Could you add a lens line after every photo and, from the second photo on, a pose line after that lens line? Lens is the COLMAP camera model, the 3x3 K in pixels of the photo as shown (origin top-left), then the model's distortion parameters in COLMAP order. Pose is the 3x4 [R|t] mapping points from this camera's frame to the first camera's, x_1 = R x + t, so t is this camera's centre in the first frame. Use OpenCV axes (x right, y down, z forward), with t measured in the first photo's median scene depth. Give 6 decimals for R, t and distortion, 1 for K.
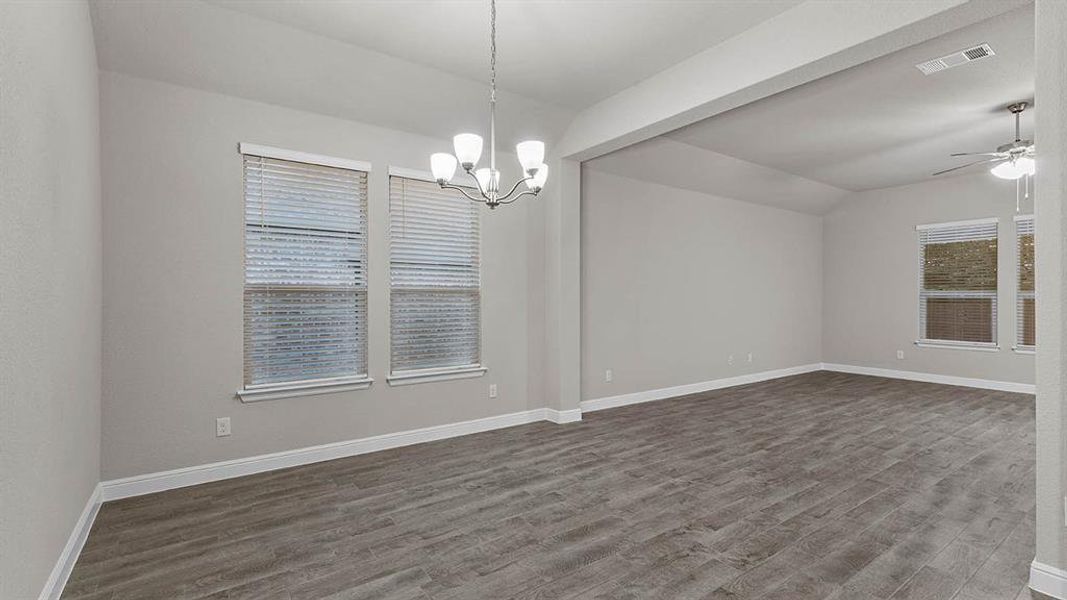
lens RADIAL K [[480.6, 0, 536.5], [0, 480.6, 296.6], [0, 0, 1]] dist [0.007771, -0.000555]
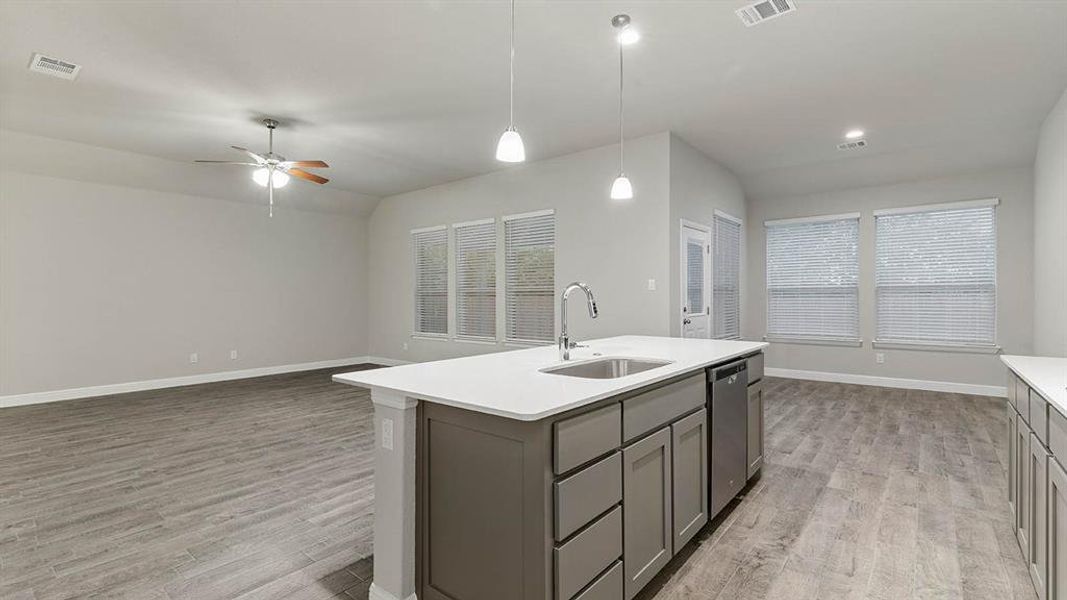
lens RADIAL K [[480.6, 0, 533.7], [0, 480.6, 297.1], [0, 0, 1]] dist [0.007771, -0.000555]
pose [[0.964312, -0.002139, 0.264761, 1.411103], [0.001138, 0.999992, 0.003934, 0.007453], [-0.264767, -0.003492, 0.964306, -0.261165]]
